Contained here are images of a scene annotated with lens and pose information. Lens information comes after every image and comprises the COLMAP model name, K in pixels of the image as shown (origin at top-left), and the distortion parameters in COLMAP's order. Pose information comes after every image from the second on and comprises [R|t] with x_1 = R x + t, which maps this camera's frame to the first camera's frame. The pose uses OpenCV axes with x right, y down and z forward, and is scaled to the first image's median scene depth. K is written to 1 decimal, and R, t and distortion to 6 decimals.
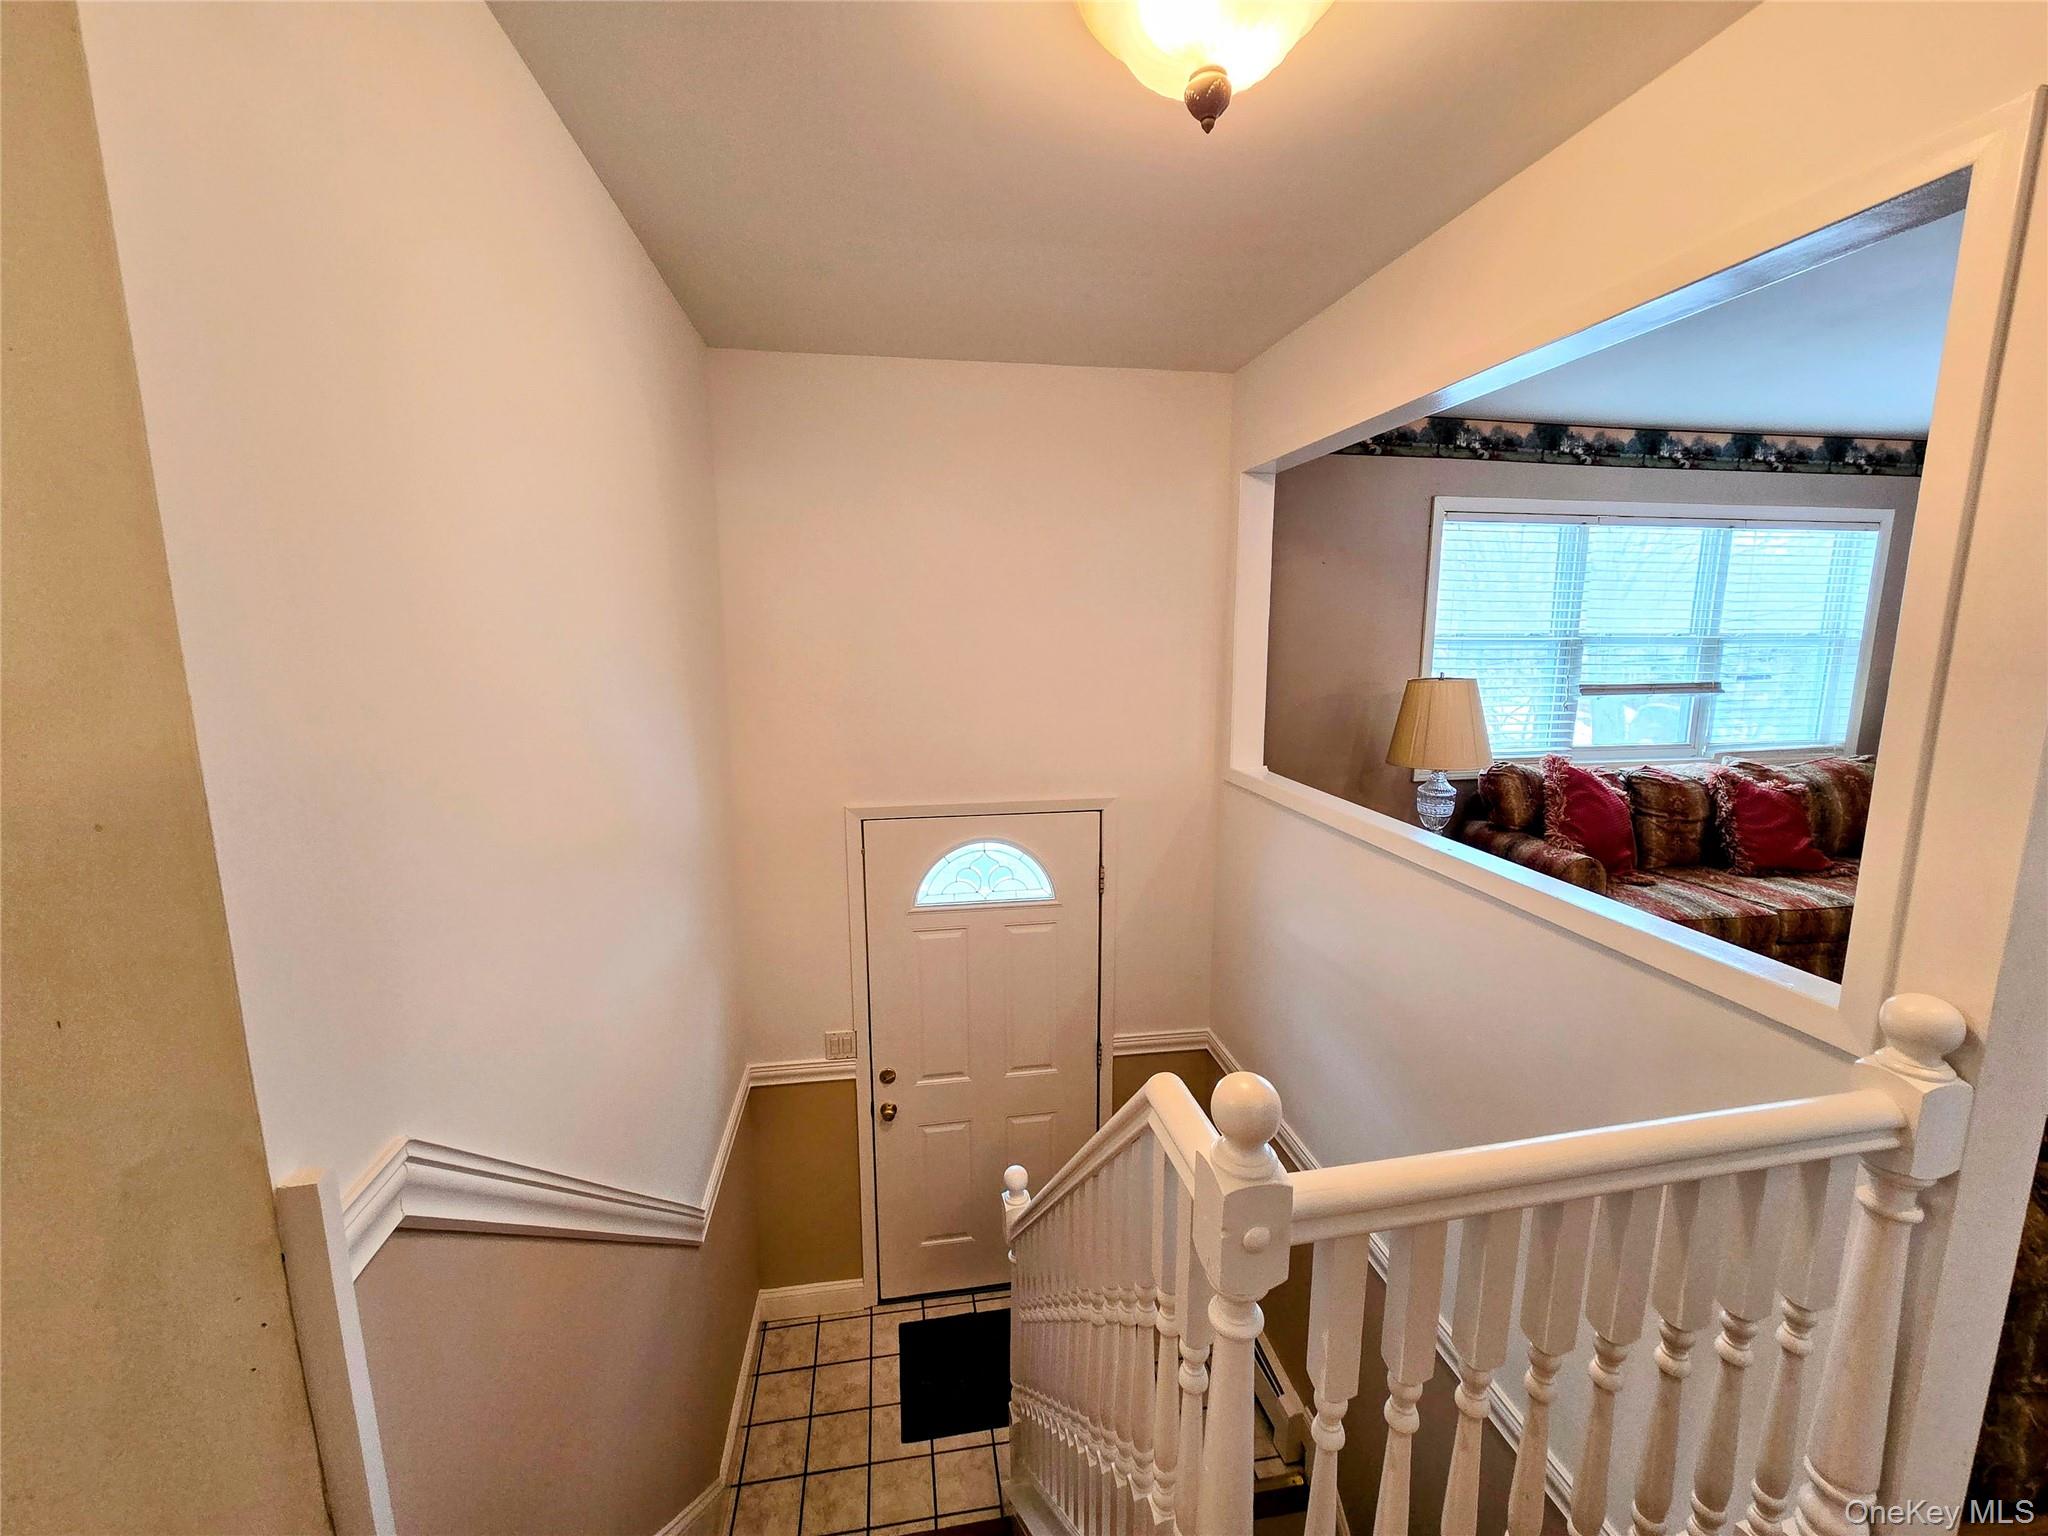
lens RADIAL K [[786.7, 0, 1016.5], [0, 786.7, 759.7], [0, 0, 1]] dist [-0.000134, 0.000110]
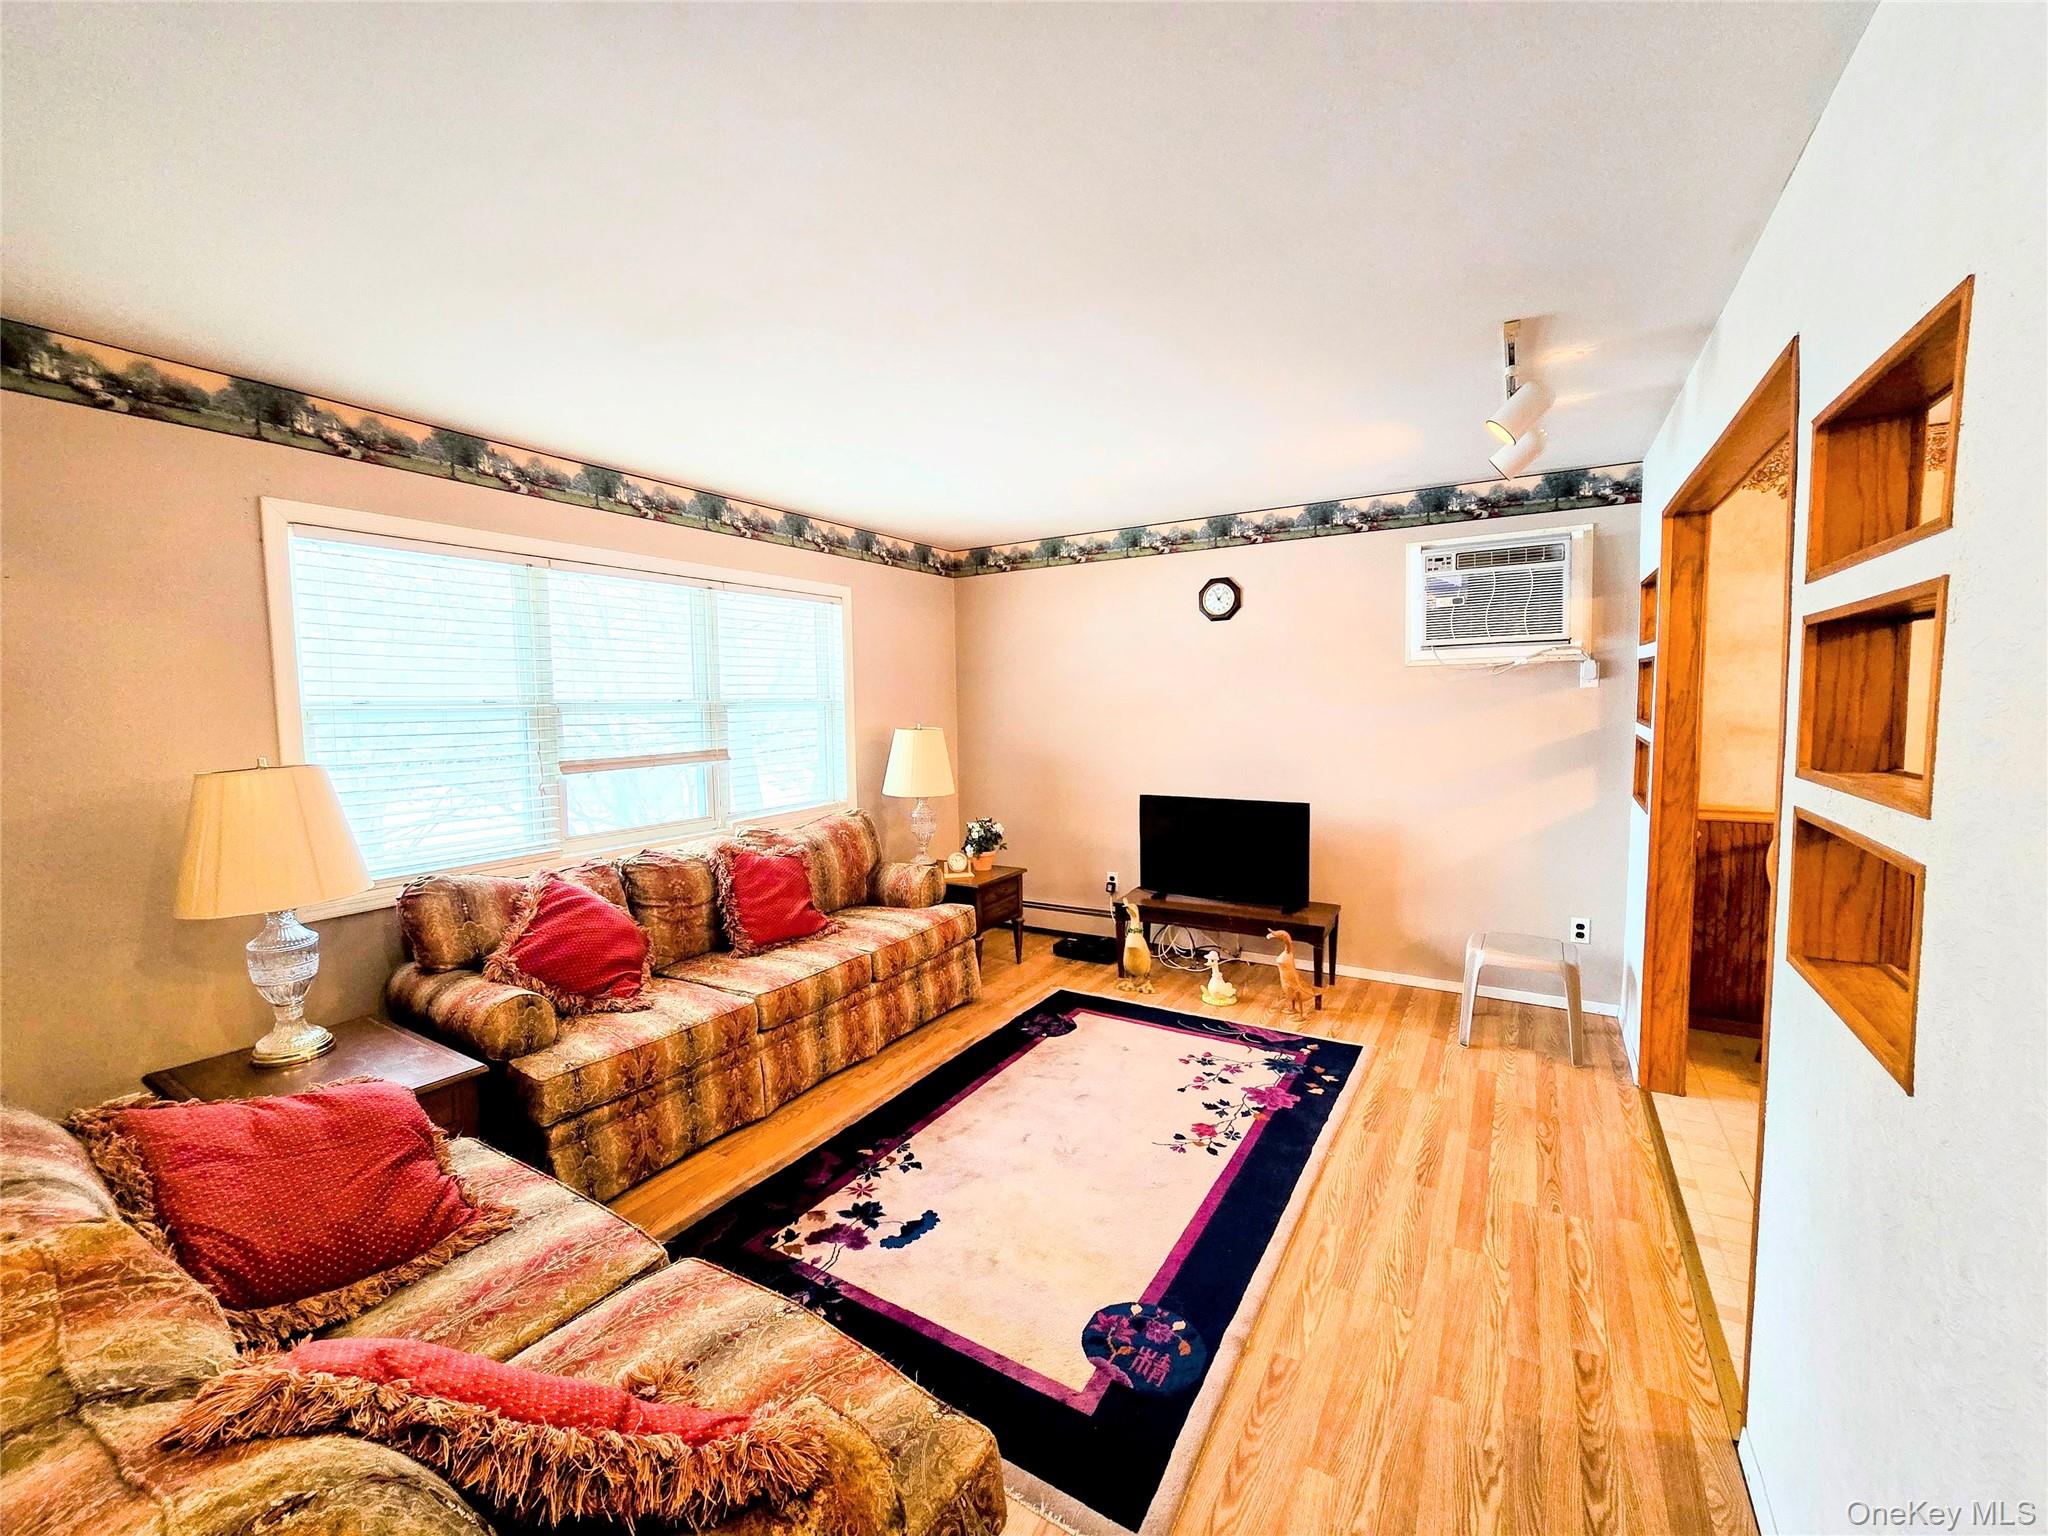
lens RADIAL K [[834.7, 0, 1029.9], [0, 834.7, 763.3], [0, 0, 1]] dist [-0.001293, -0.000270]
pose [[0.646623, -0.064298, 0.760095, 0.389945], [0.125692, 0.991802, -0.023029, -0.012722], [-0.752383, 0.110429, 0.649403, 0.075076]]
